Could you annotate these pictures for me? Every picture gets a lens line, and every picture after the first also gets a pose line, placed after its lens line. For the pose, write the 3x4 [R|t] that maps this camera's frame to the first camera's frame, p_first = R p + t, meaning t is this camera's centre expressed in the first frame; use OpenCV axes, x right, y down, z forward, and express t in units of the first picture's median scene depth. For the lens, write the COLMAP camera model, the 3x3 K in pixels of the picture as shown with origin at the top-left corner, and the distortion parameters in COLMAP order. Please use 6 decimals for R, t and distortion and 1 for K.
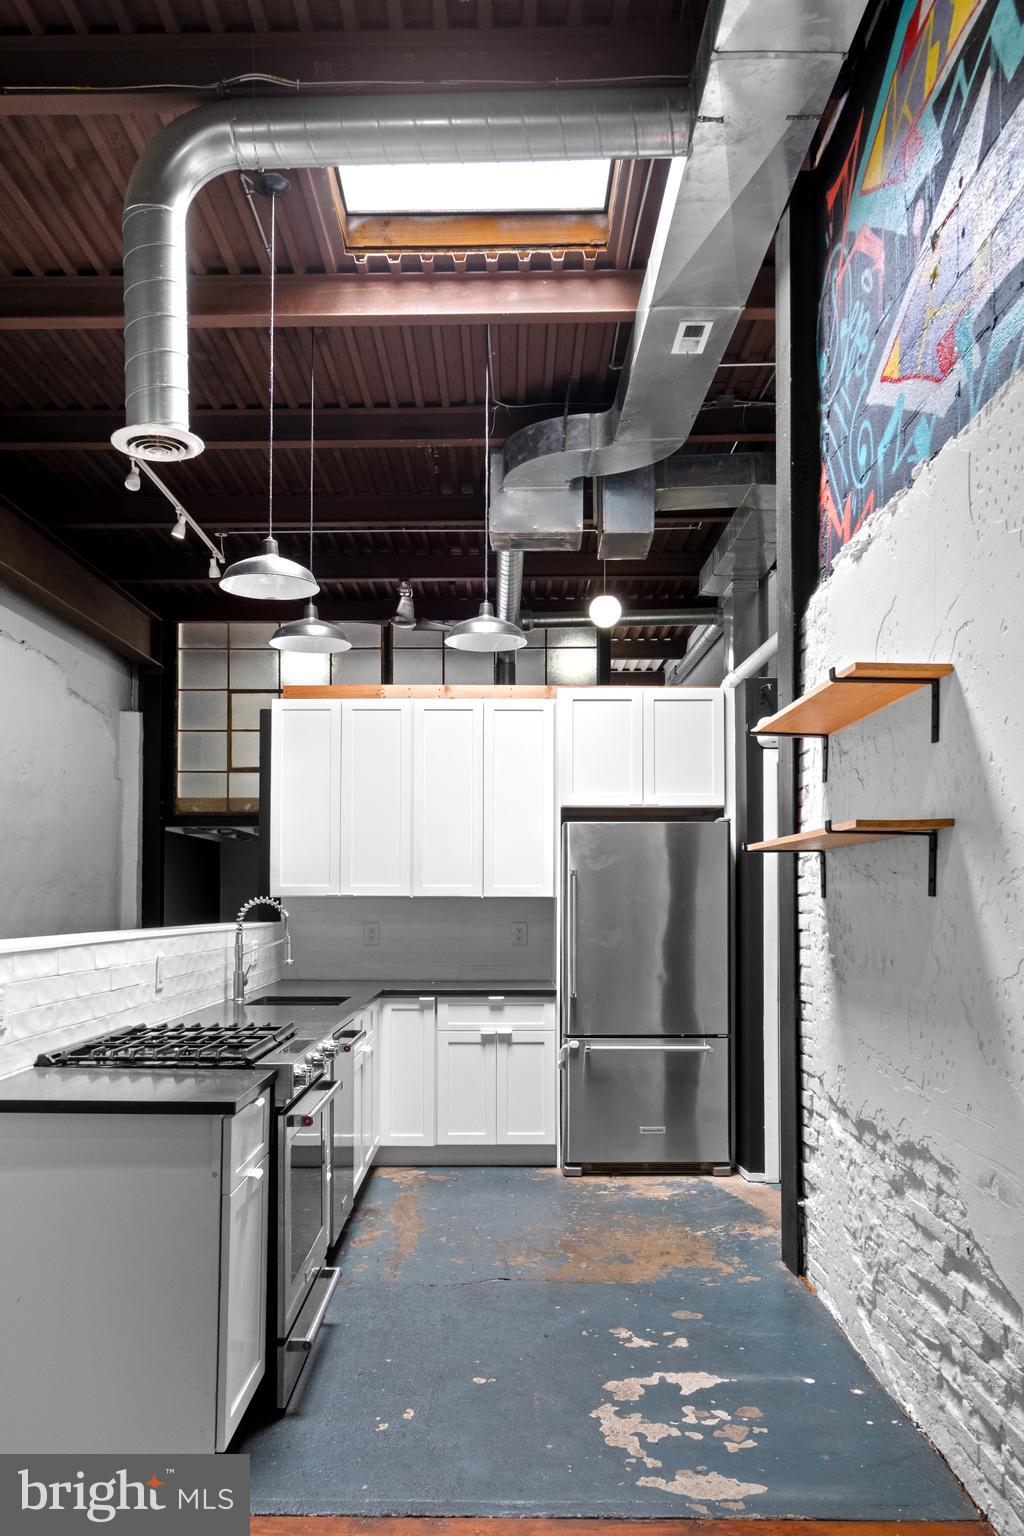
lens RADIAL K [[1183.1, 0, 505.1], [0, 1183.1, 862.7], [0, 0, 1]] dist [-0.006371, 0.002757]
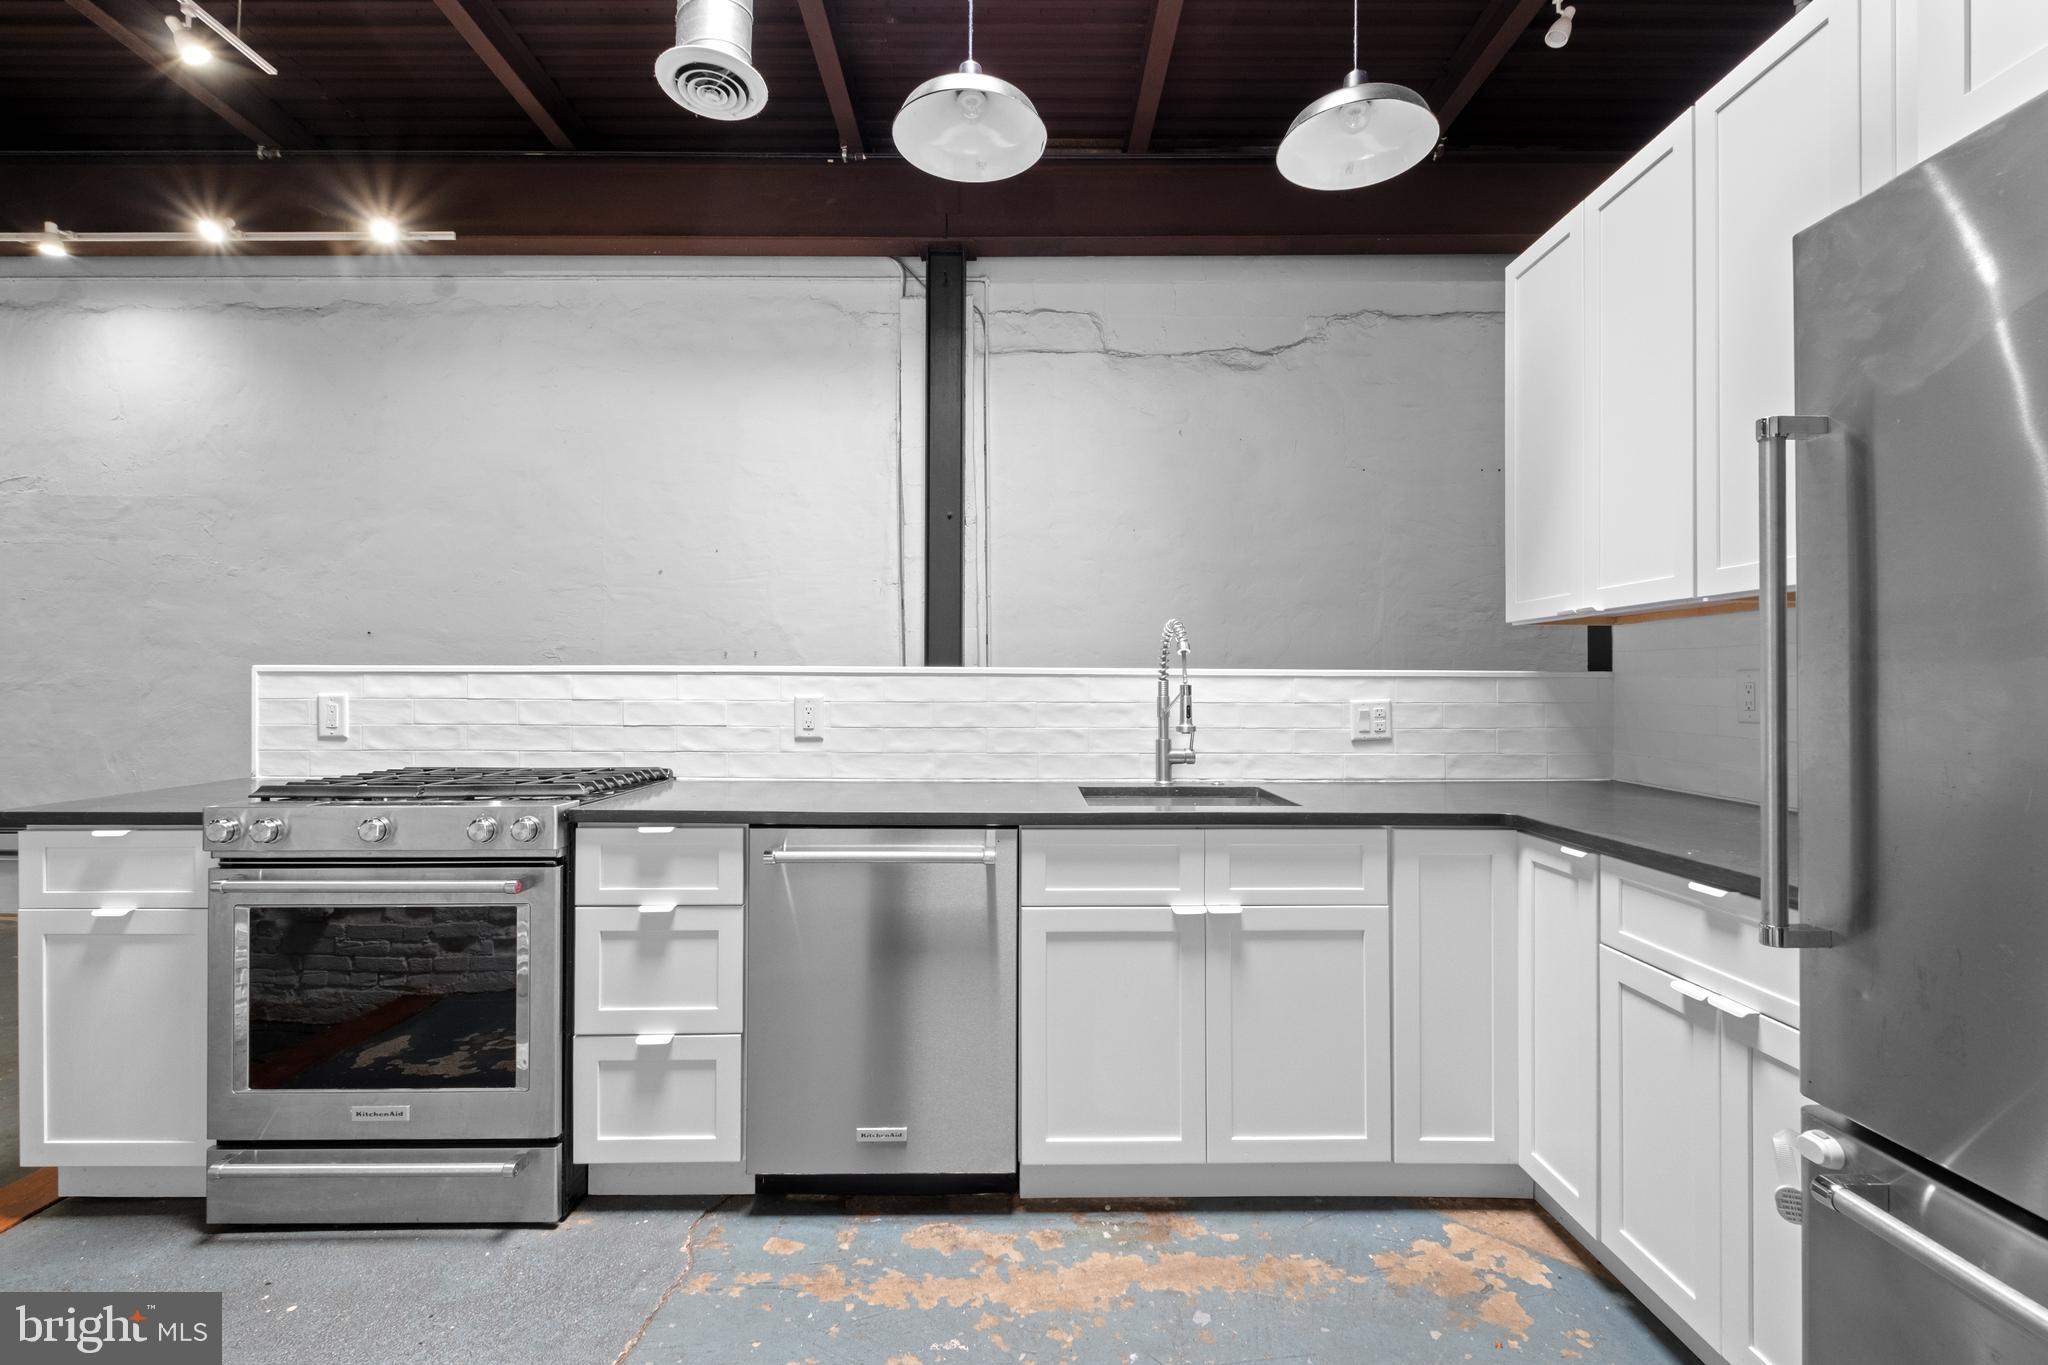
lens RADIAL K [[903.3, 0, 951.1], [0, 903.3, 667.6], [0, 0, 1]] dist [0.003701, -0.004893]
pose [[-0.000904, -0.024450, -0.999701, 0.234514], [0.028262, 0.999301, -0.024465, 0.055353], [0.999600, -0.028276, -0.000213, 0.798366]]
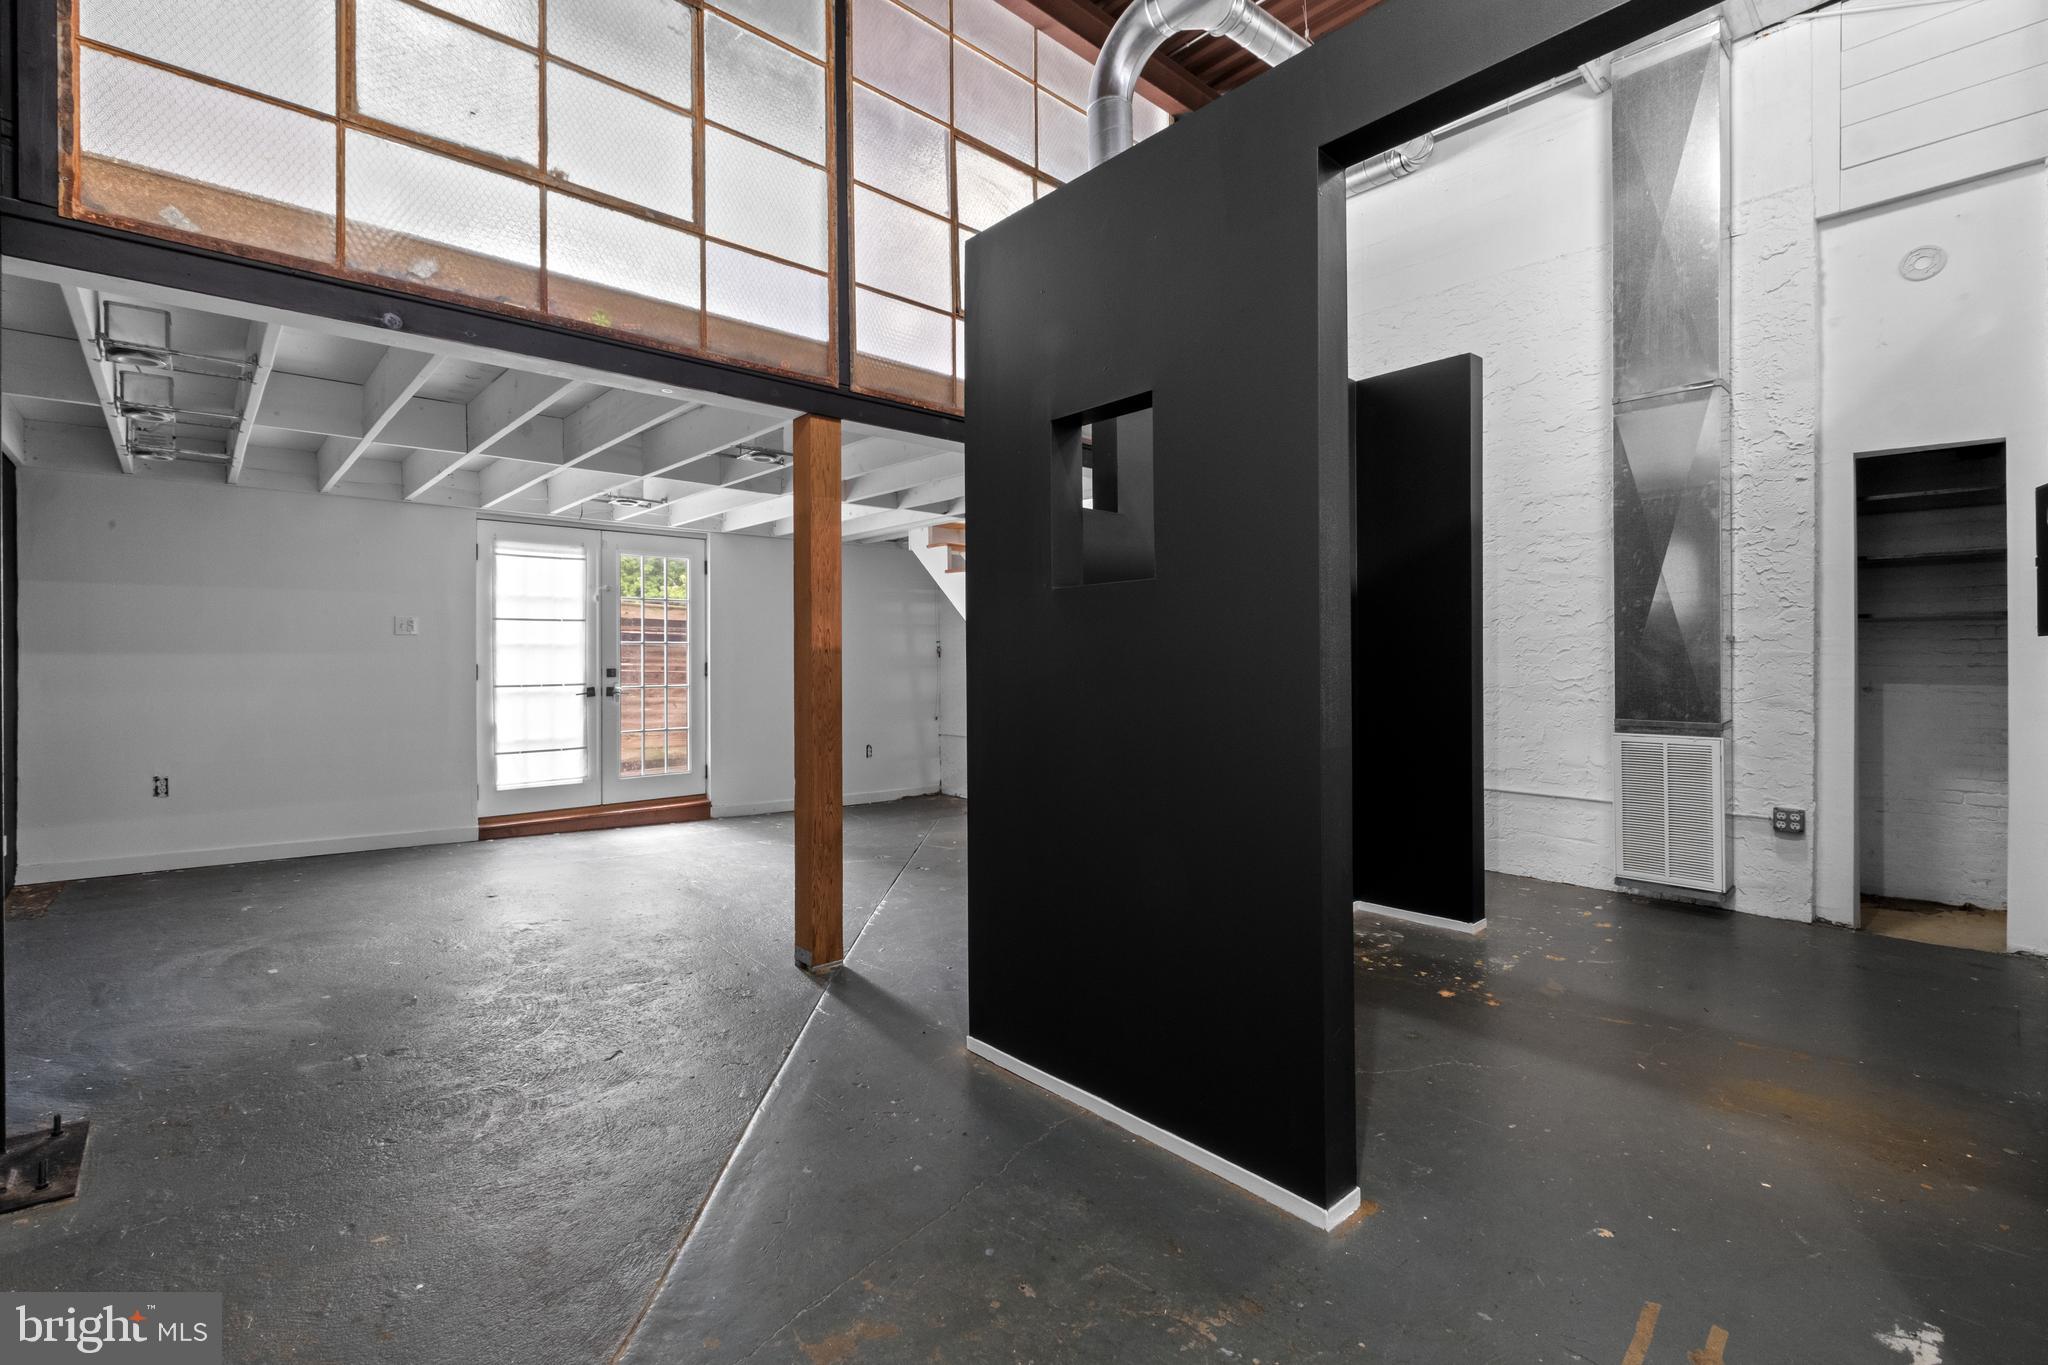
lens RADIAL K [[903.3, 0, 1046.0], [0, 903.3, 650.0], [0, 0, 1]] dist [0.003701, -0.004893]
pose [[0.715629, -0.001724, 0.698478, -0.503809], [-0.017435, 0.999641, 0.020330, 0.078111], [-0.698263, -0.026727, 0.715343, 1.386101]]
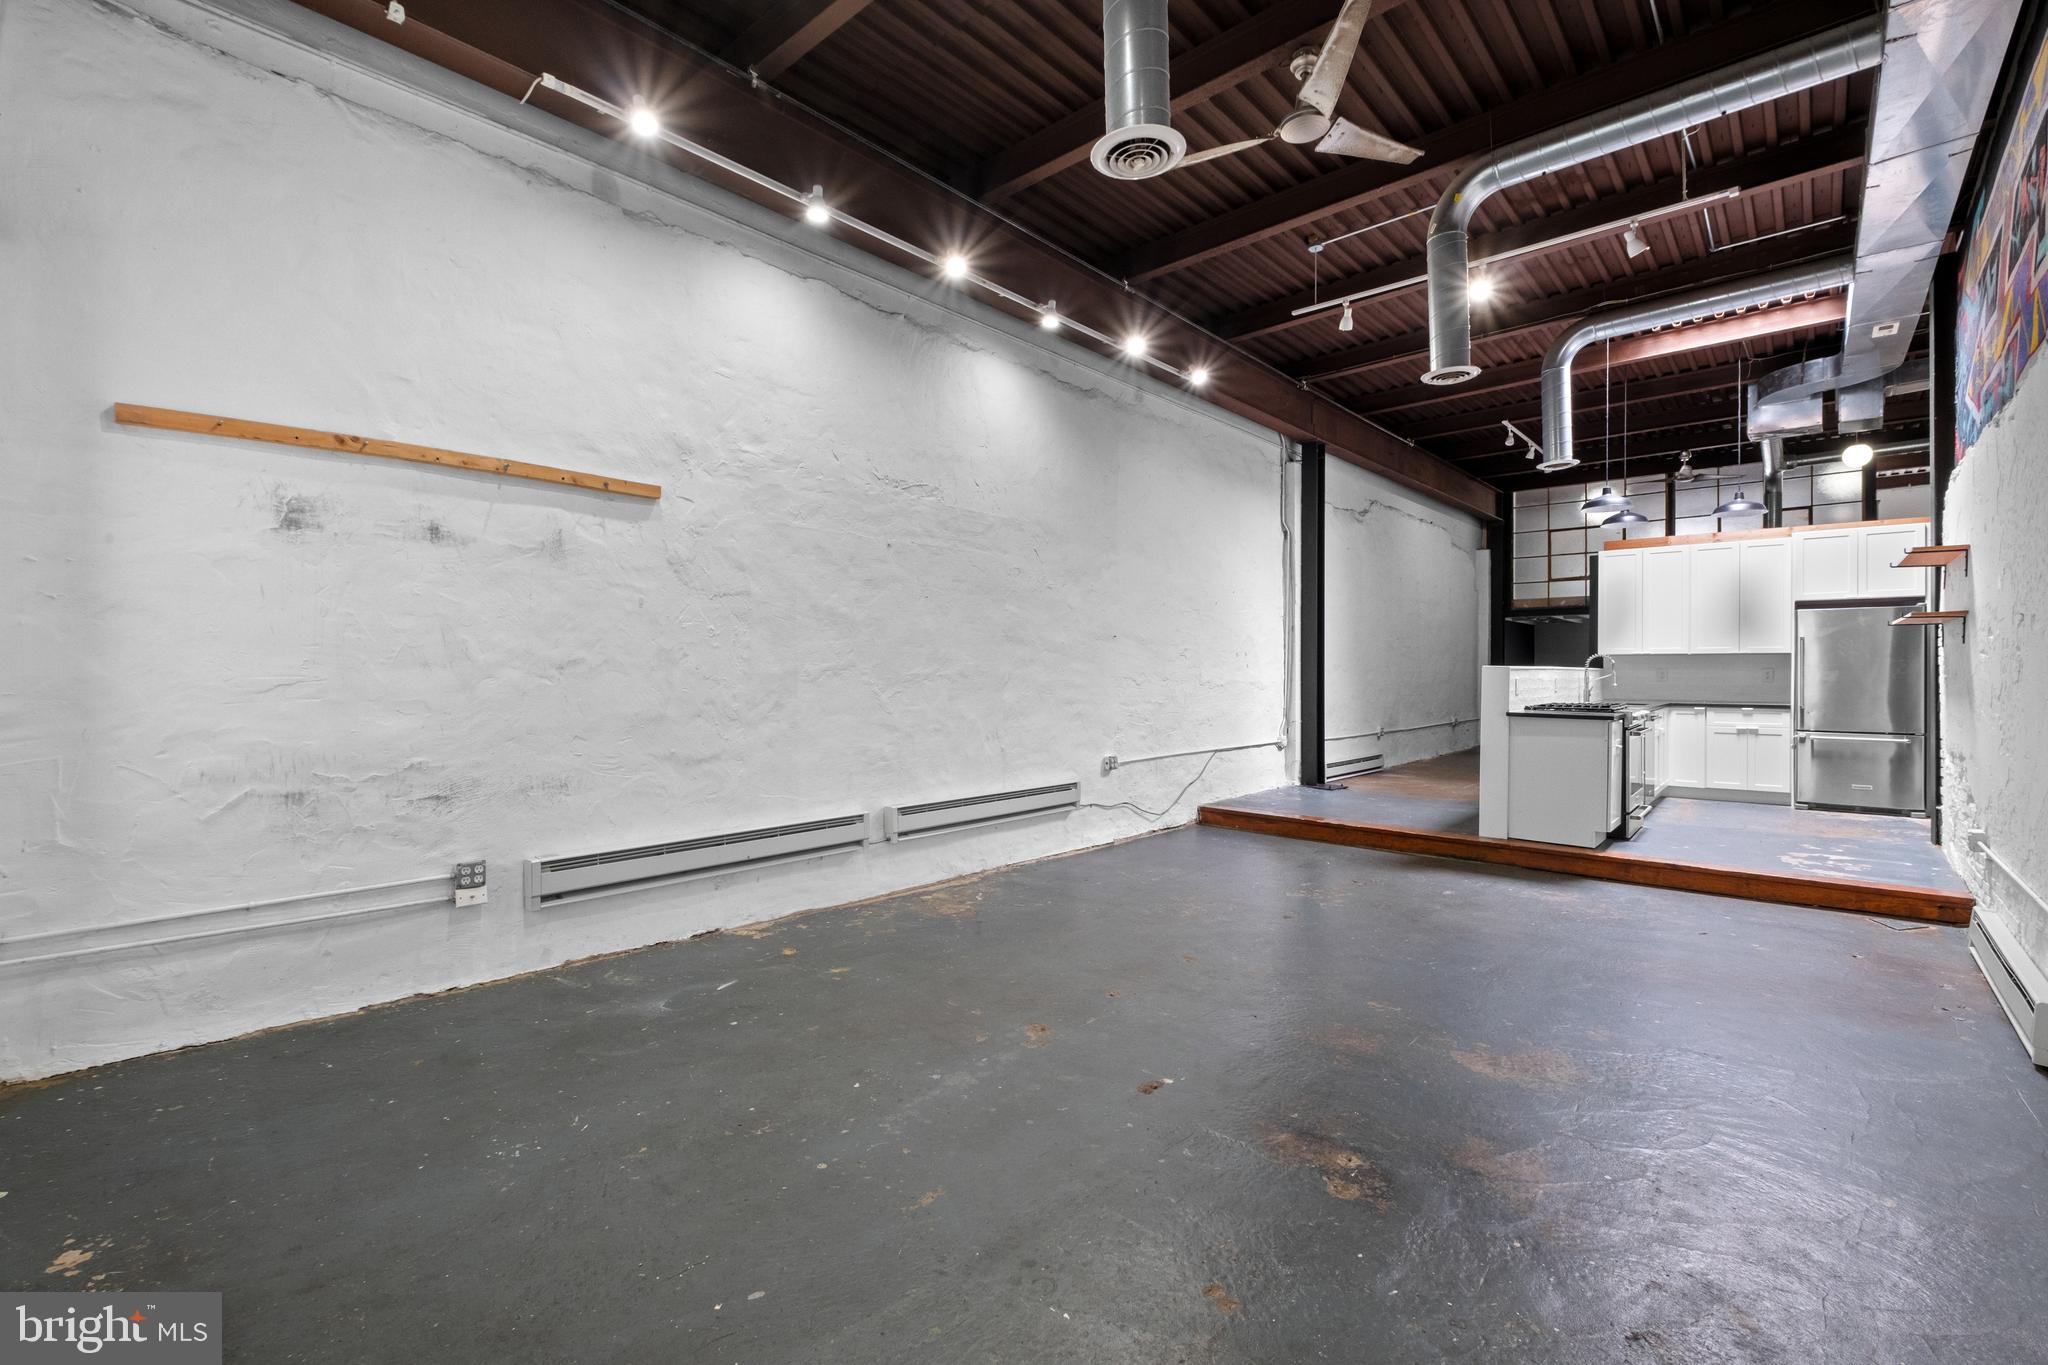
lens RADIAL K [[903.3, 0, 1017.0], [0, 903.3, 671.9], [0, 0, 1]] dist [0.003701, -0.004893]
pose [[0.749871, -0.000062, -0.661584, 0.068321], [0.021992, 0.999450, 0.024834, -0.000874], [0.661219, -0.033172, 0.749459, -0.763106]]
